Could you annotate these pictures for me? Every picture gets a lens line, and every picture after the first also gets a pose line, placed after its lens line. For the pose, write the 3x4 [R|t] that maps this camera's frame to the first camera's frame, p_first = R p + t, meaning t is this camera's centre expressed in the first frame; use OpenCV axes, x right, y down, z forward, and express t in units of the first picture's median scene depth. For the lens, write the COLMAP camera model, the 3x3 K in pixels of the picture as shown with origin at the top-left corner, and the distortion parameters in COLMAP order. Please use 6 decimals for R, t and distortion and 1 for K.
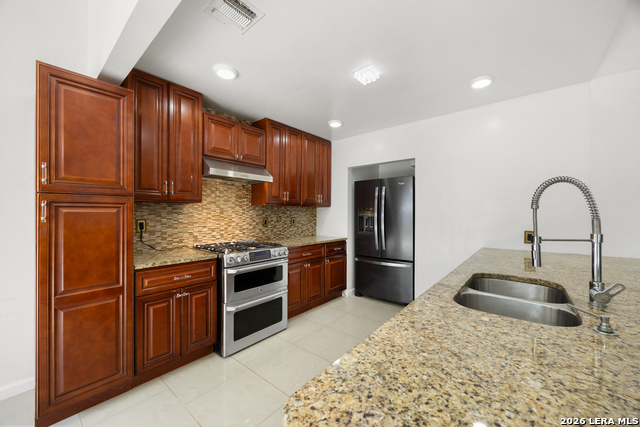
lens RADIAL K [[246.3, 0, 318.8], [0, 246.3, 213.9], [0, 0, 1]] dist [-0.000535, 0.000067]
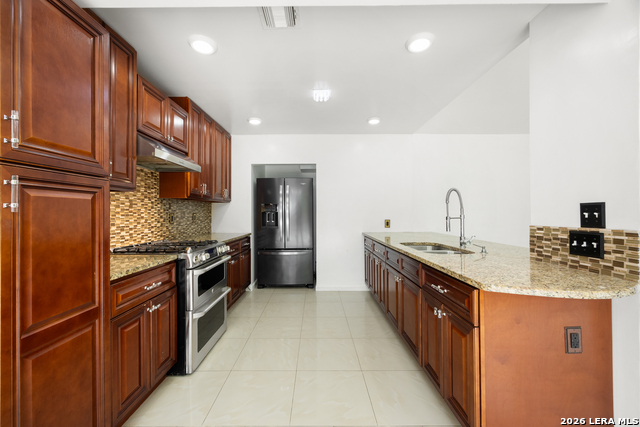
lens RADIAL K [[252.0, 0, 317.1], [0, 252.0, 211.7], [0, 0, 1]] dist [-0.000484, 0.000001]
pose [[0.766953, -0.002183, 0.641699, -0.471989], [0.005539, 0.999979, -0.003218, 0.019419], [-0.641679, 0.006022, 0.766950, 0.035063]]
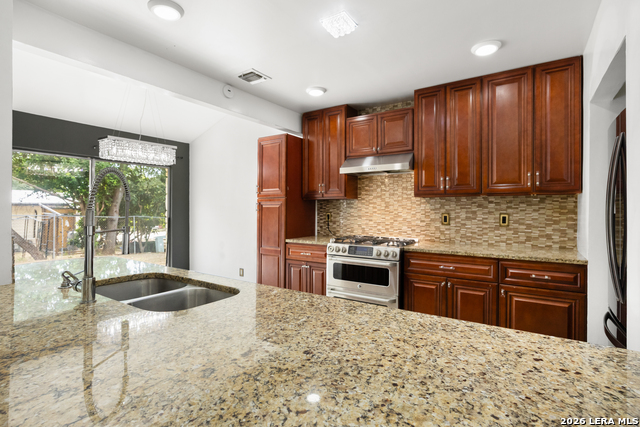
lens RADIAL K [[322.6, 0, 320.0], [0, 322.6, 213.5], [0, 0, 1]] dist [-0.001282, -0.000143]
pose [[0.112399, 0.012260, -0.993588, 0.885734], [-0.001056, 0.999925, 0.012219, 0.006395], [0.993663, -0.000324, 0.112403, 0.615491]]
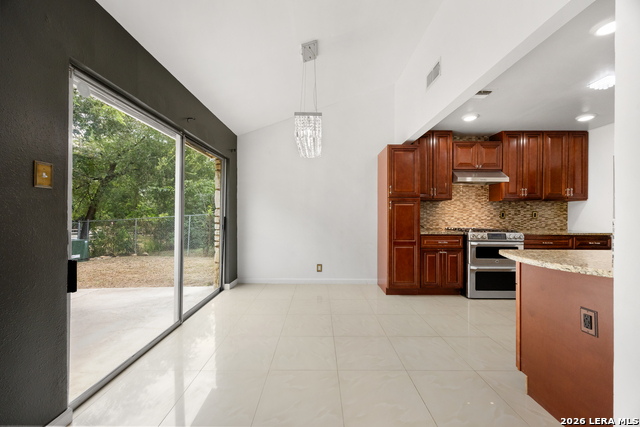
lens RADIAL K [[246.3, 0, 318.8], [0, 246.3, 213.9], [0, 0, 1]] dist [-0.000535, 0.000067]
pose [[0.643288, -0.002163, -0.765621, 0.155481], [-0.003364, 0.999978, -0.005652, 0.047513], [0.765617, 0.006211, 0.643267, -0.569614]]
